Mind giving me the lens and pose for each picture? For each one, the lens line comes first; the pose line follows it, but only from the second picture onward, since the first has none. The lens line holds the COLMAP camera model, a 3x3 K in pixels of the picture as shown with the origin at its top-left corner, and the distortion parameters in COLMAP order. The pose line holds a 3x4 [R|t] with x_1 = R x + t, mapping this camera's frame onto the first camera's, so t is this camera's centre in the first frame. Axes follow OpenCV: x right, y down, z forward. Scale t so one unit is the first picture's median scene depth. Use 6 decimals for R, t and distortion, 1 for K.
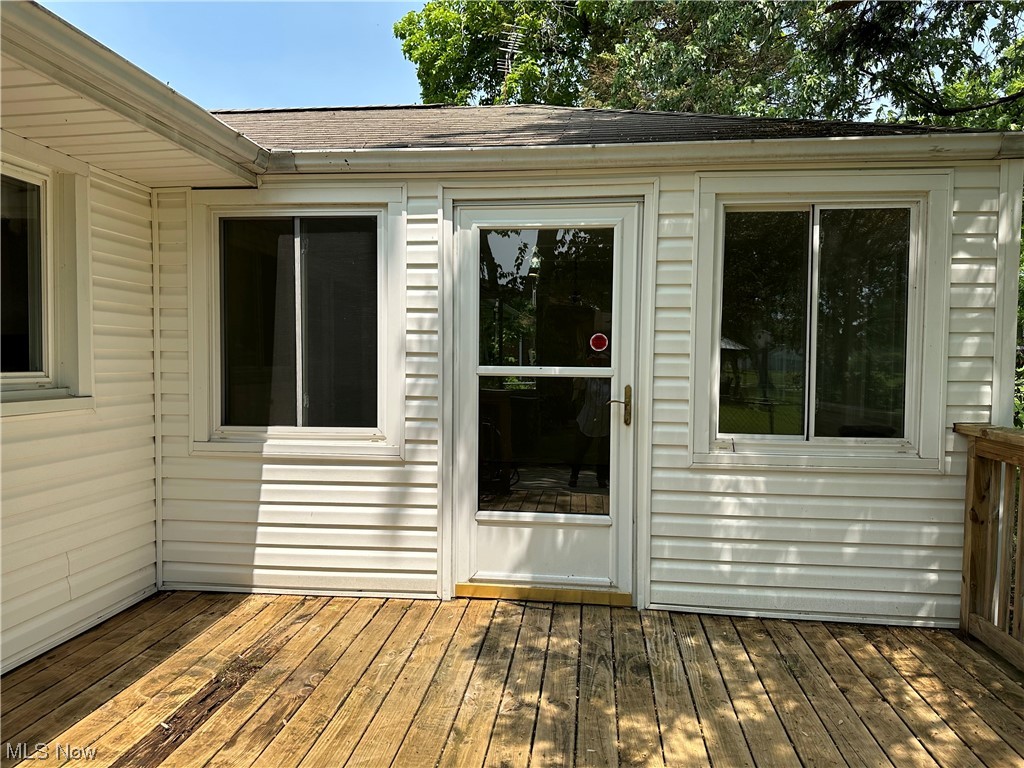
lens RADIAL K [[717.3, 0, 508.0], [0, 717.3, 392.4], [0, 0, 1]] dist [0.001095, -0.012578]
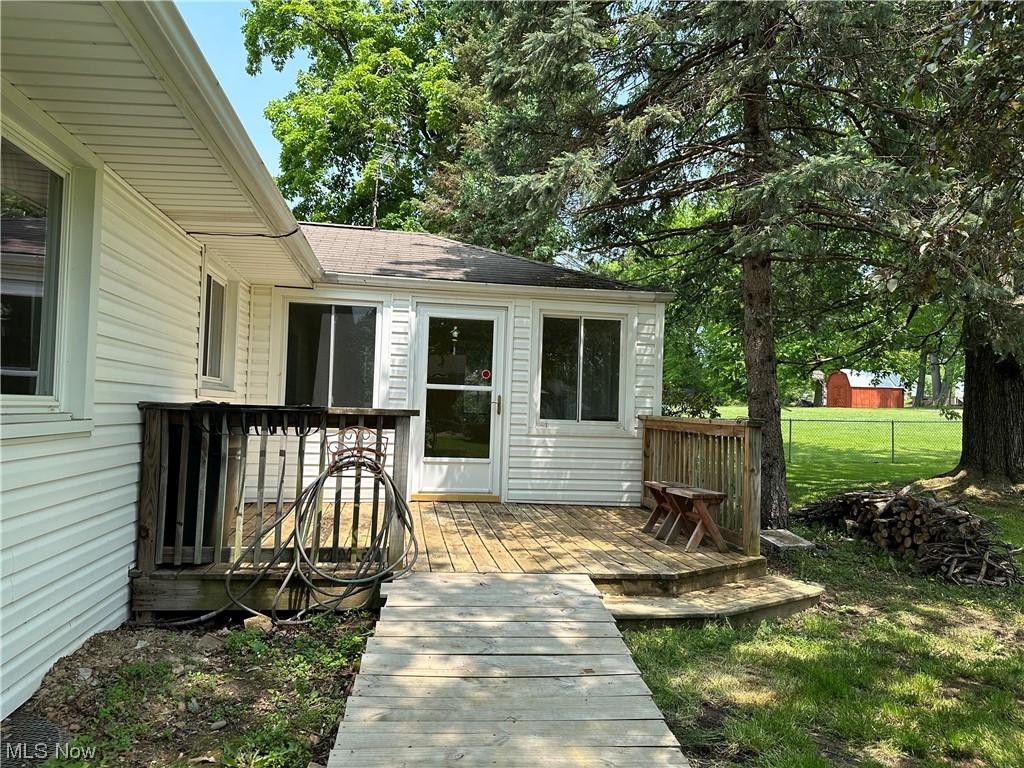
lens RADIAL K [[717.3, 0, 508.4], [0, 717.3, 381.1], [0, 0, 1]] dist [0.001095, -0.012578]
pose [[0.960034, 0.031817, 0.278068, -0.394859], [-0.011864, 0.997251, -0.073144, 0.102657], [-0.279631, 0.066921, 0.957772, -1.032321]]
